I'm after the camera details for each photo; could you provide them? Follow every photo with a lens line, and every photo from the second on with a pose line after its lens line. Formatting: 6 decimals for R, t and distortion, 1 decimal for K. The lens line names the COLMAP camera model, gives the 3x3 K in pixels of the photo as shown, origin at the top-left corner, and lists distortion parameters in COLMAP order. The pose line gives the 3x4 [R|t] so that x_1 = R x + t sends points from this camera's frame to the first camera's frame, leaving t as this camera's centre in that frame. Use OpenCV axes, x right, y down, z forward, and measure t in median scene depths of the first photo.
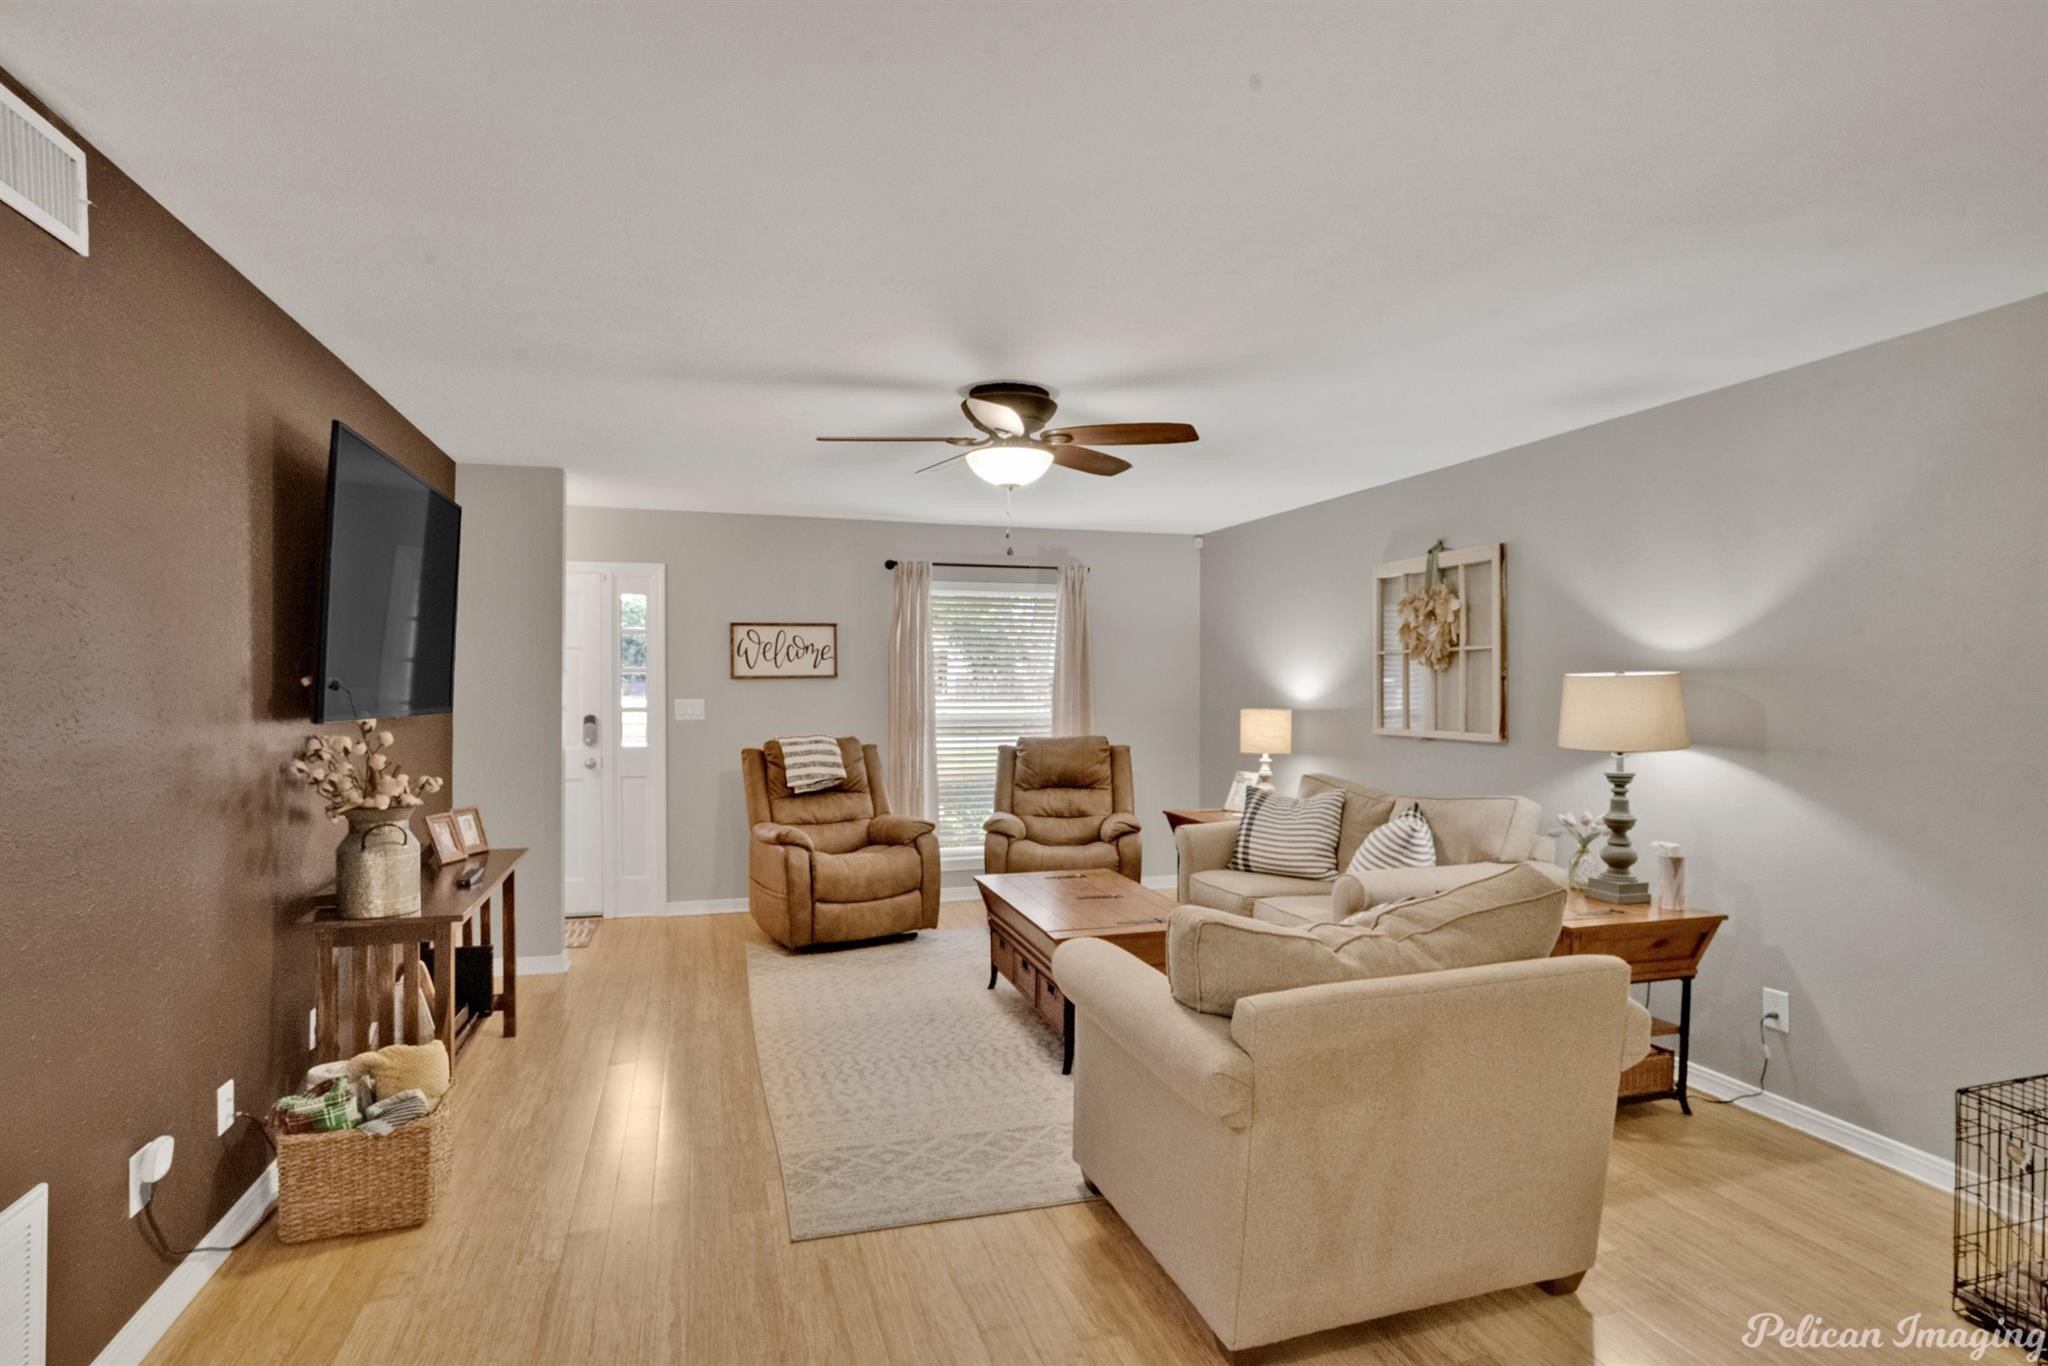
lens RADIAL K [[1051.0, 0, 1012.6], [0, 1051.0, 685.0], [0, 0, 1]] dist [-0.049231, 0.009345]
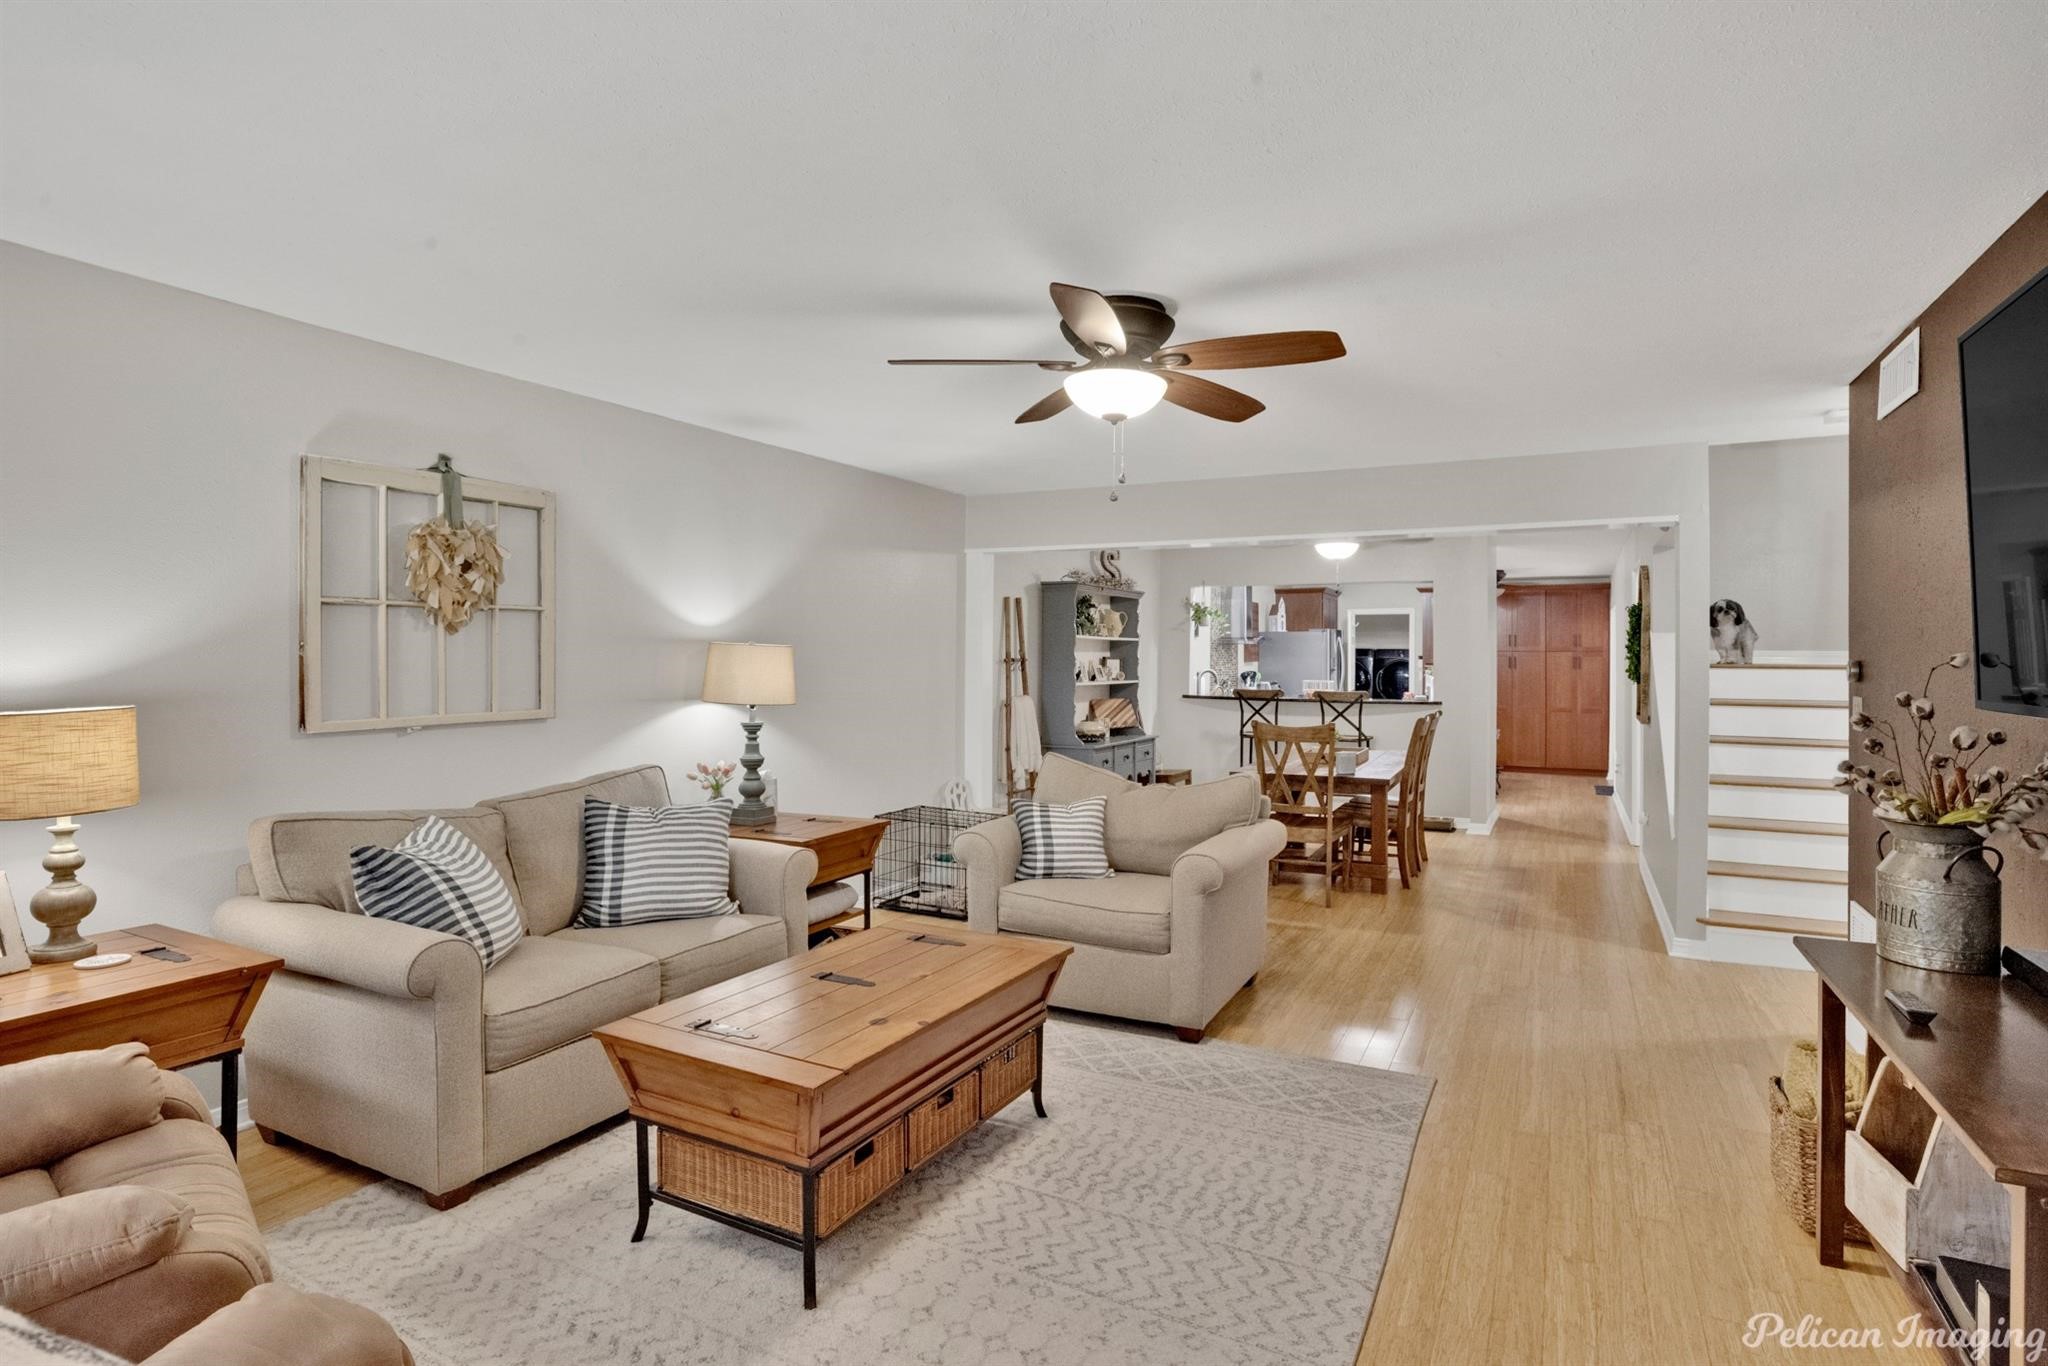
lens RADIAL K [[1051.0, 0, 1060.2], [0, 1051.0, 658.7], [0, 0, 1]] dist [-0.049231, 0.009345]
pose [[-0.739449, -0.004741, 0.673196, -0.332118], [-0.002245, 0.999987, 0.004577, 0.000058], [-0.673209, 0.001873, -0.739450, 1.025403]]
